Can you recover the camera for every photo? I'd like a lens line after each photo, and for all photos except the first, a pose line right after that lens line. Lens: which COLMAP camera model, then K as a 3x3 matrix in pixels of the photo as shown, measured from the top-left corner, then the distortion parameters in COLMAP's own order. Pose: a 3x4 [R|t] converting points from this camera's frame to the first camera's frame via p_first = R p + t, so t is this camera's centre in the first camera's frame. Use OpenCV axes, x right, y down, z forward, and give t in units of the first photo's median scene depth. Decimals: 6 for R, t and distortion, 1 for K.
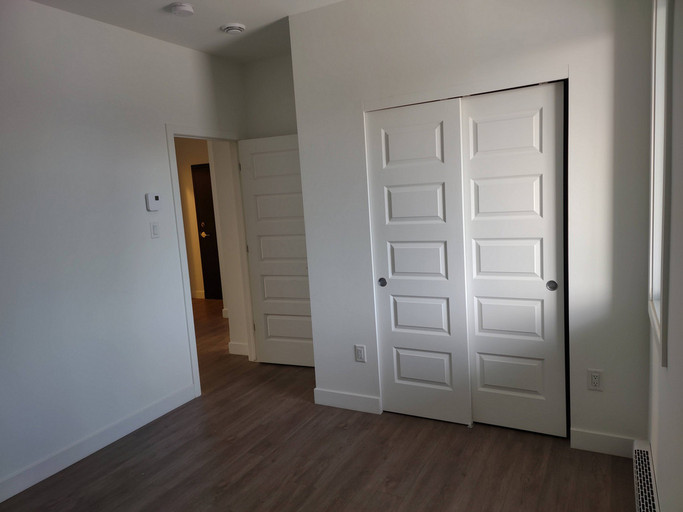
lens RADIAL K [[493.7, 0, 341.5], [0, 493.7, 256.0], [0, 0, 1]] dist [0.091747, -0.083455]
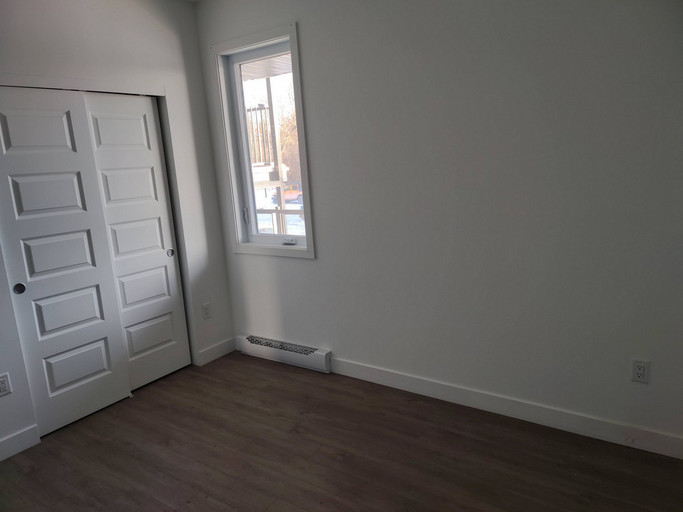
lens RADIAL K [[493.7, 0, 341.5], [0, 493.7, 256.0], [0, 0, 1]] dist [0.091747, -0.083455]
pose [[0.129277, -0.138592, 0.981876, -0.736753], [0.185286, 0.976121, 0.113384, 0.002412], [-0.974144, 0.167270, 0.151869, 0.342385]]
